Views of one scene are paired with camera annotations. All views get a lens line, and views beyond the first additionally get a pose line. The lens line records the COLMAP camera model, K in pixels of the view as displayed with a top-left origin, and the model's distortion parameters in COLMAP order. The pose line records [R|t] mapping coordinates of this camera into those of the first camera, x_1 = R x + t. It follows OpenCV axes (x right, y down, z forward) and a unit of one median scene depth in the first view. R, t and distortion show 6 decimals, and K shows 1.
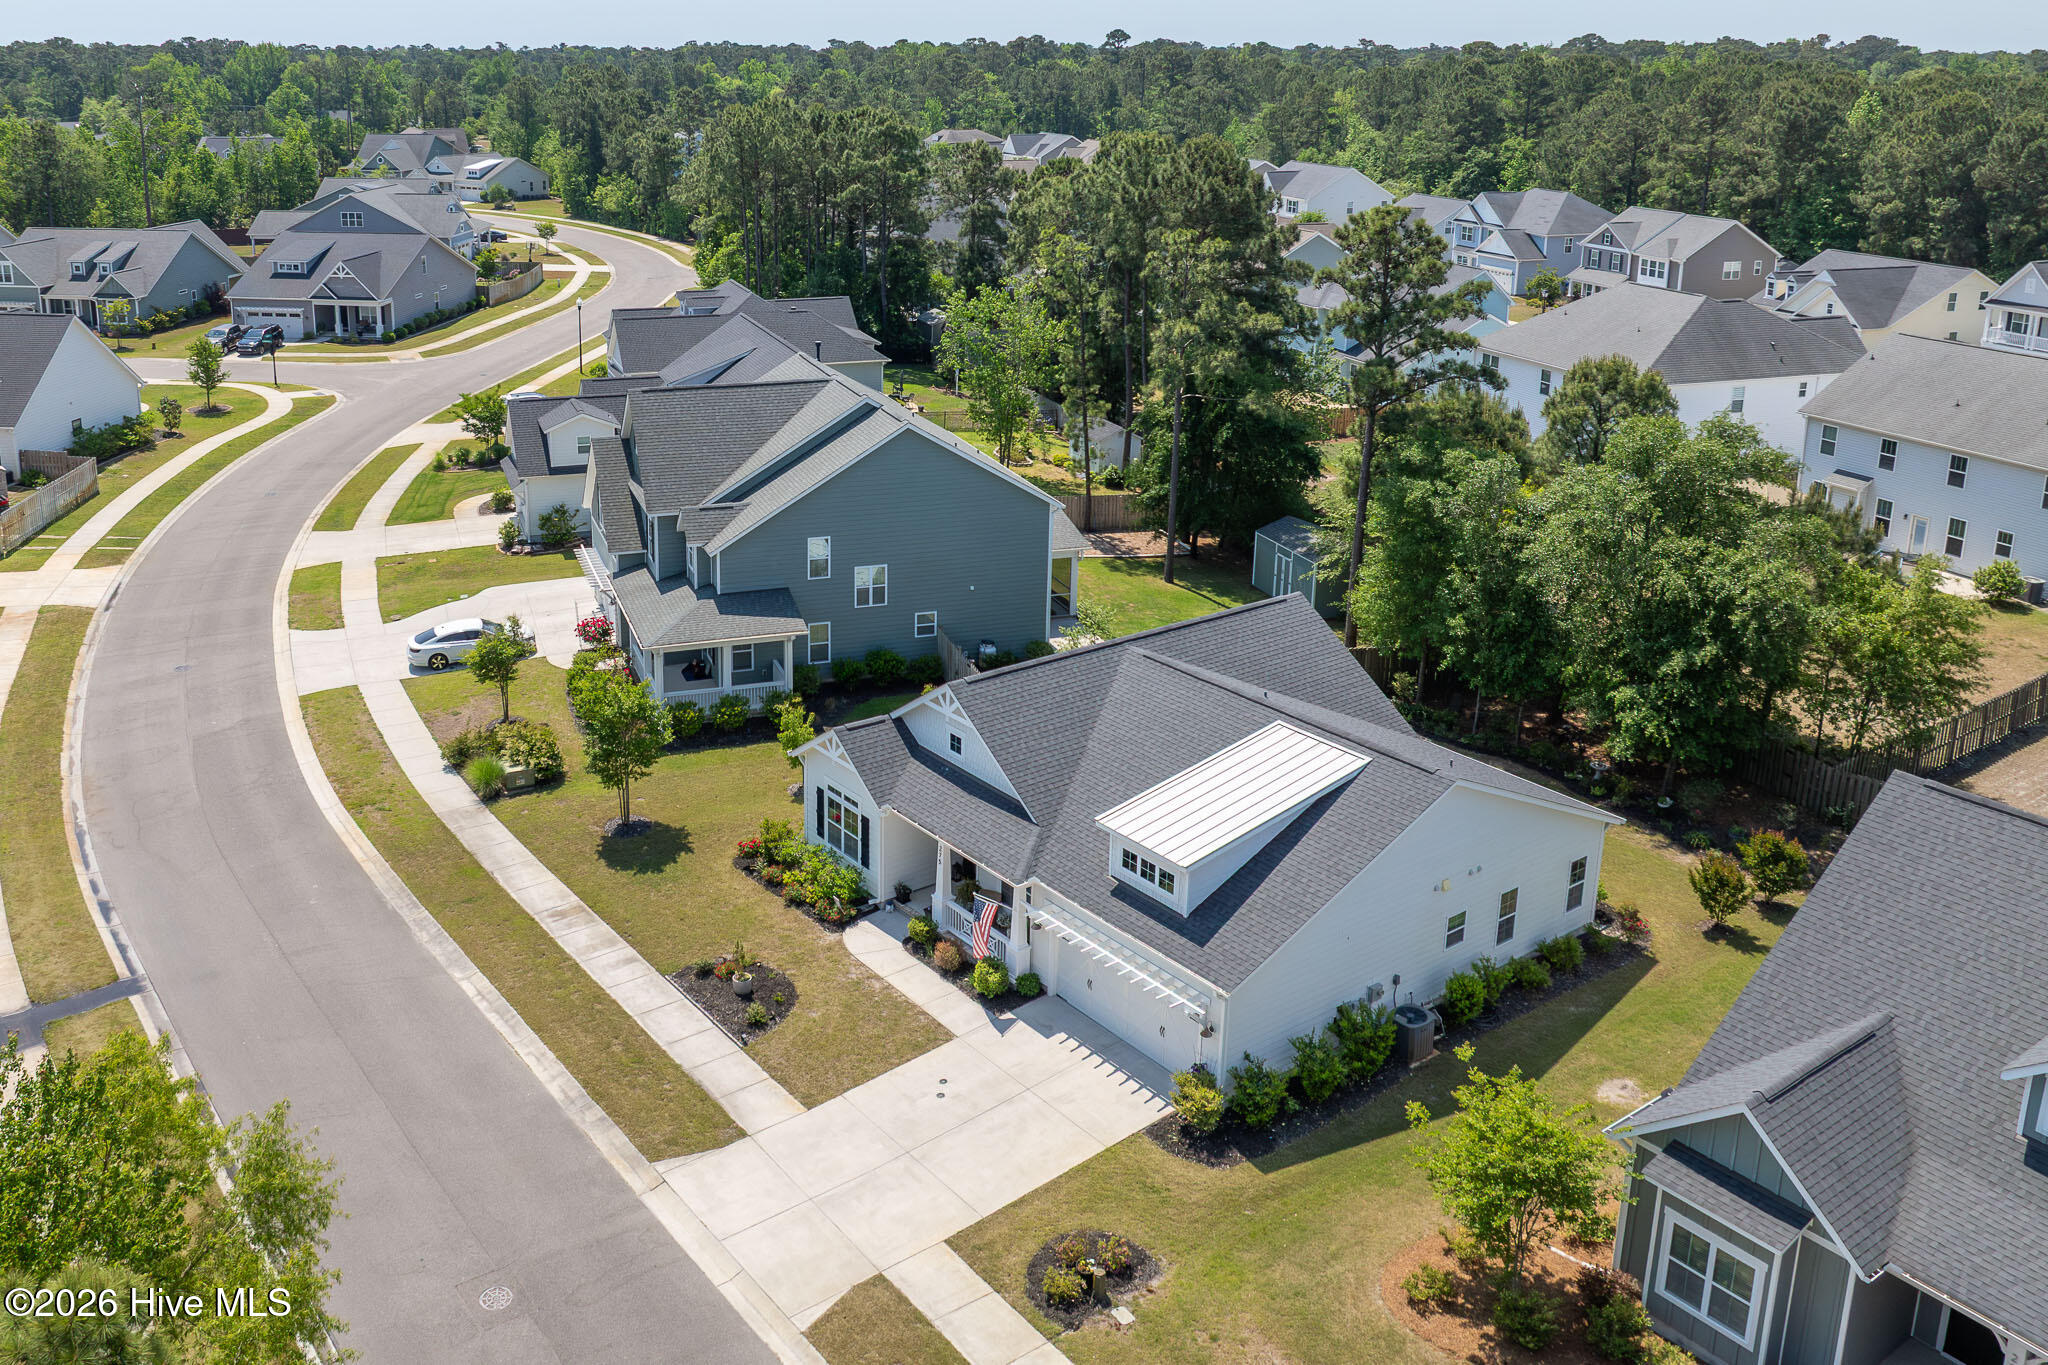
lens RADIAL K [[1711.5, 0, 849.6], [0, 1711.5, 437.7], [0, 0, 1]] dist [-0.032866, -0.013407]
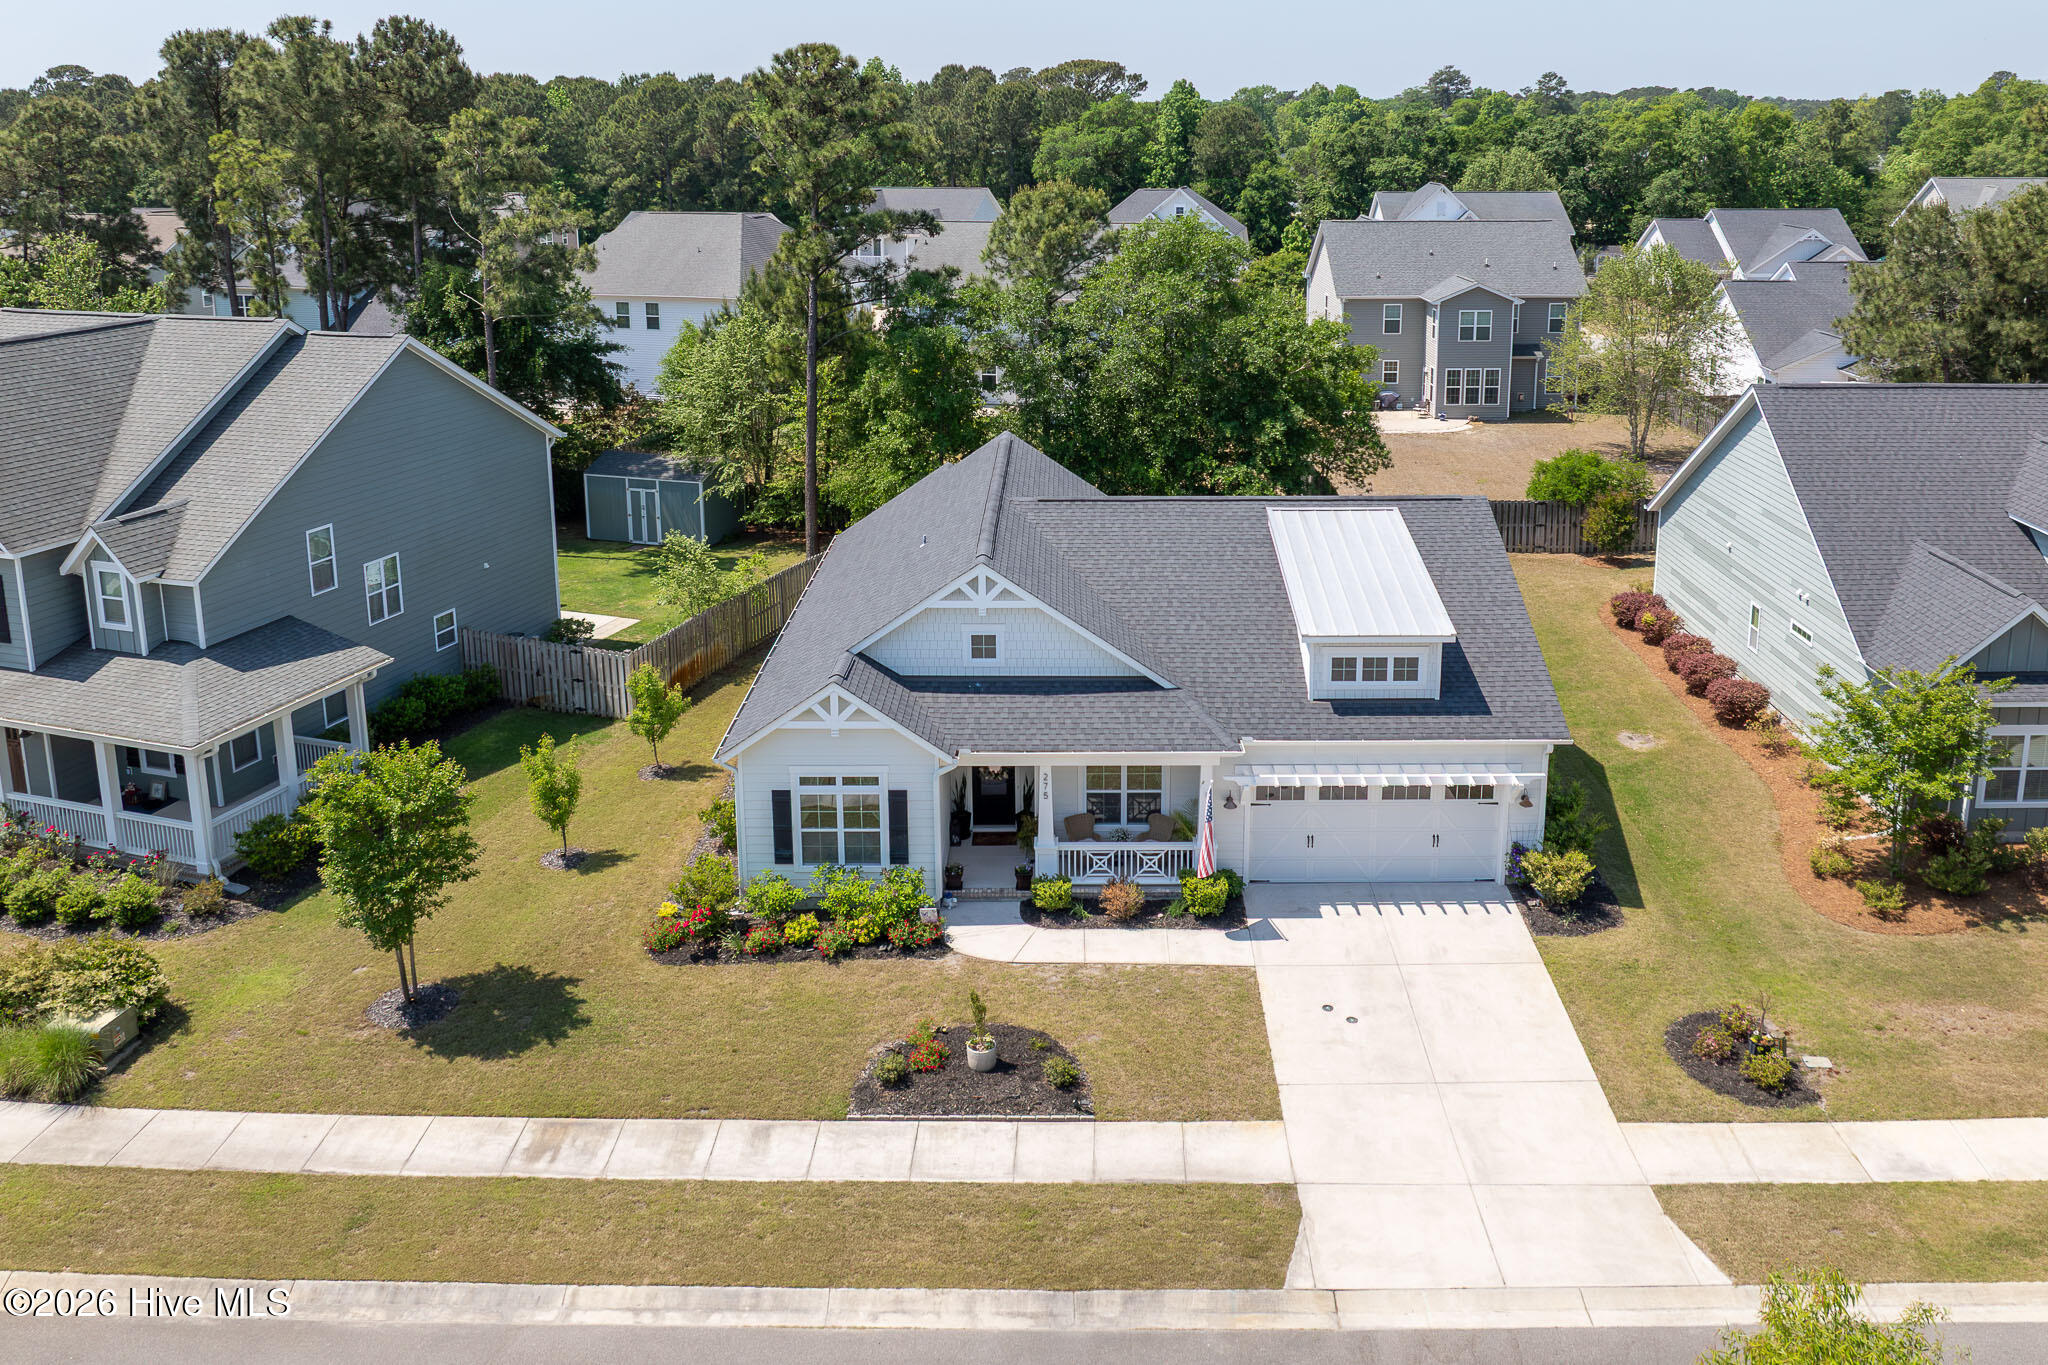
lens RADIAL K [[1695.4, 0, 1052.4], [0, 1695.4, 456.8], [0, 0, 1]] dist [-0.040606, 0.001919]
pose [[0.570105, -0.166762, 0.804469, -0.493410], [0.189653, 0.979450, 0.068633, 0.054985], [-0.799383, 0.113442, 0.590016, 0.538437]]
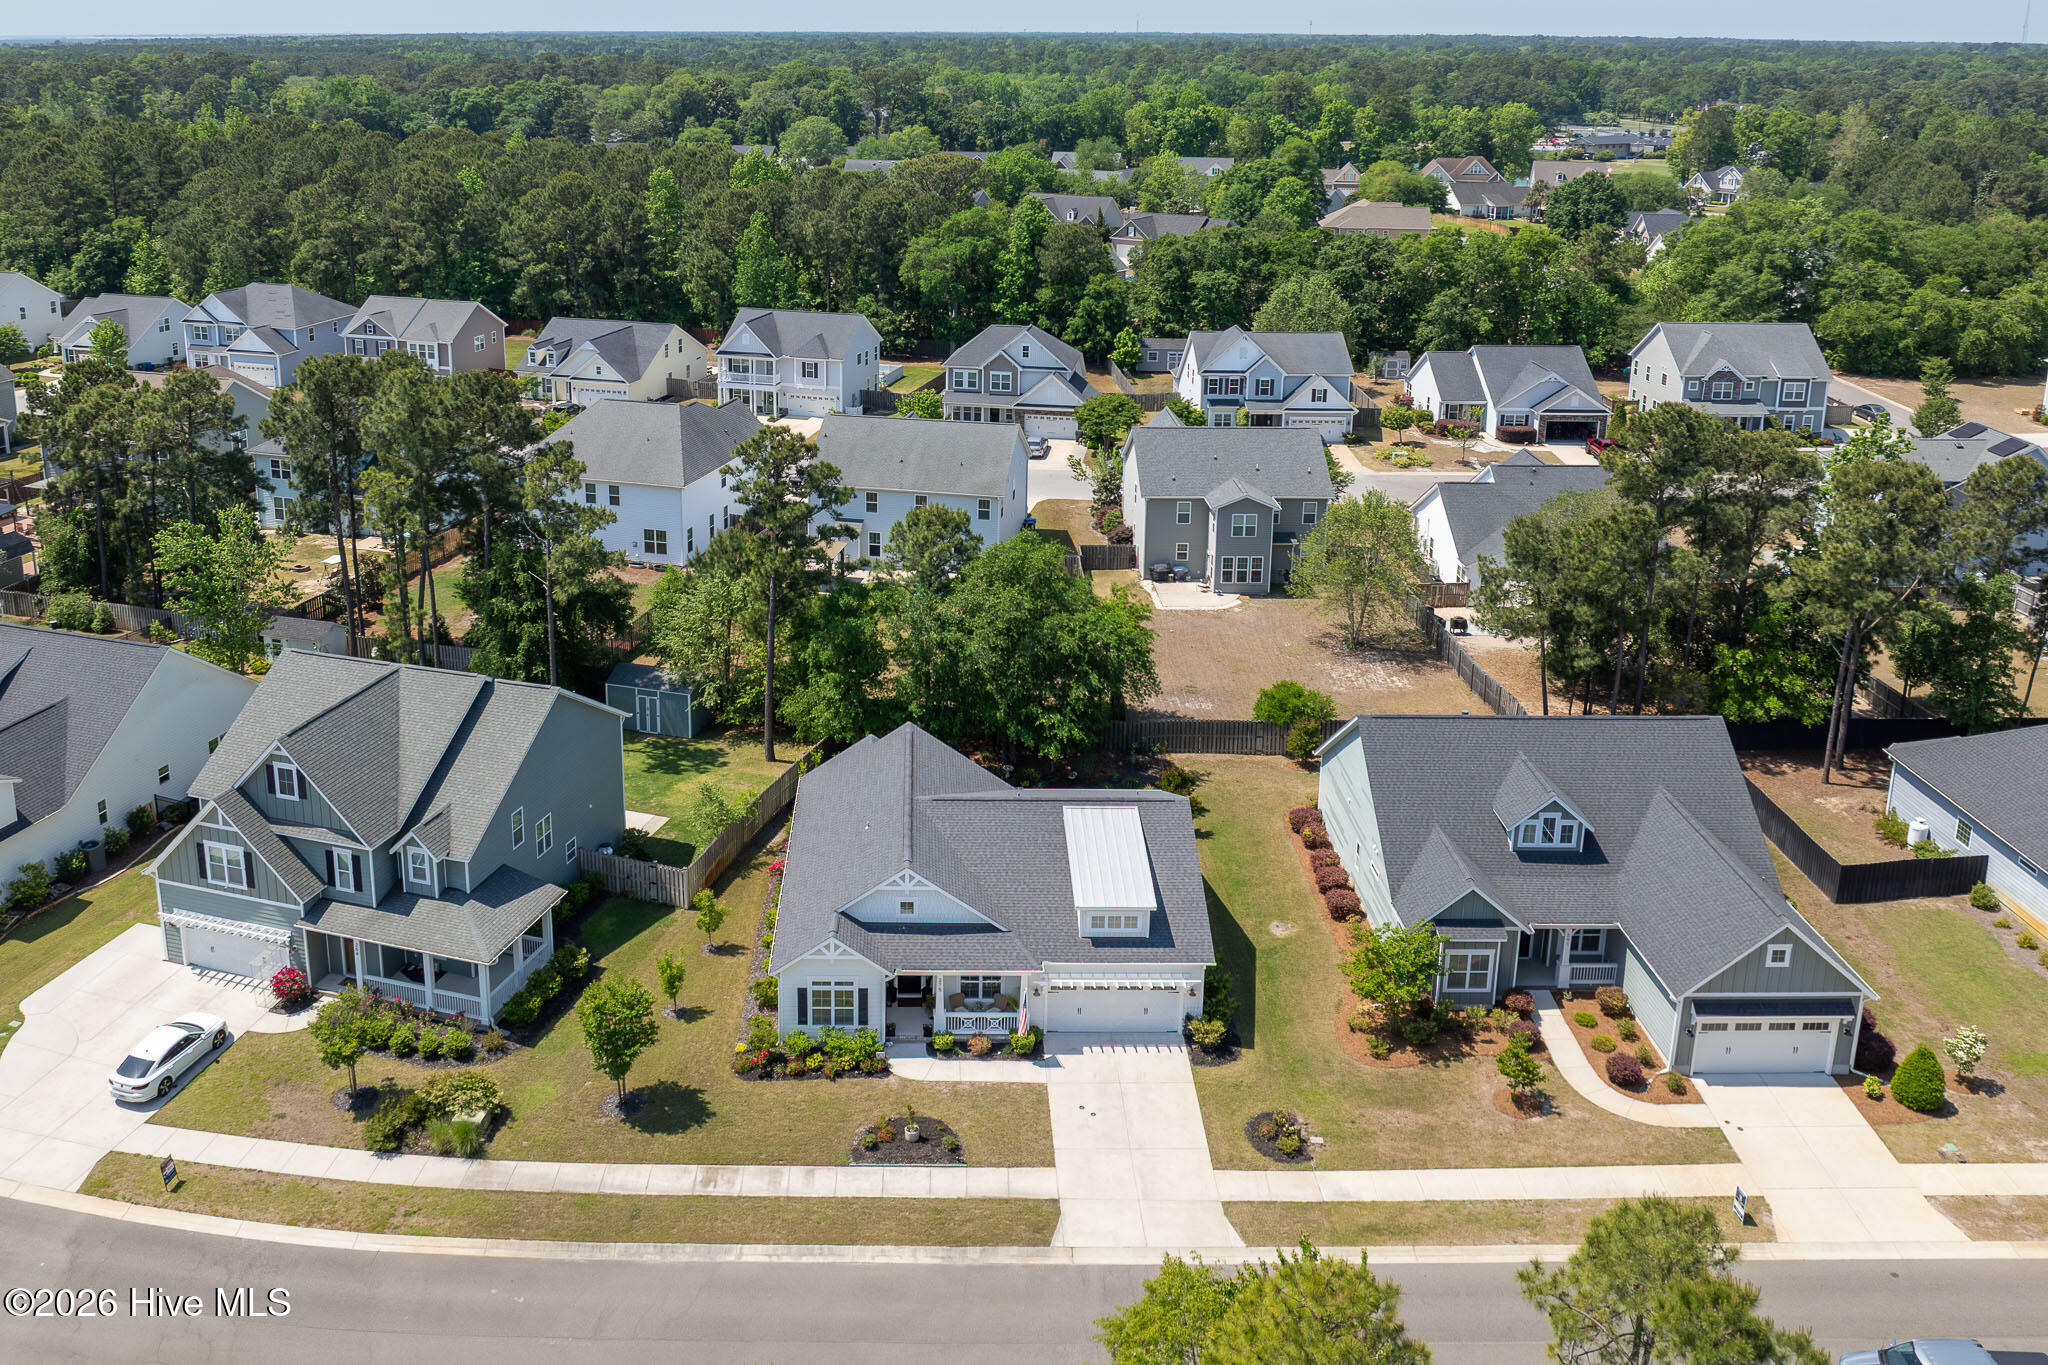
lens RADIAL K [[1746.0, 0, 910.8], [0, 1746.0, 456.4], [0, 0, 1]] dist [-0.035710, -0.009063]
pose [[0.566272, -0.196210, 0.800523, -0.990390], [0.181768, 0.977068, 0.110903, -0.332237], [-0.803925, 0.082708, 0.588951, 0.140149]]
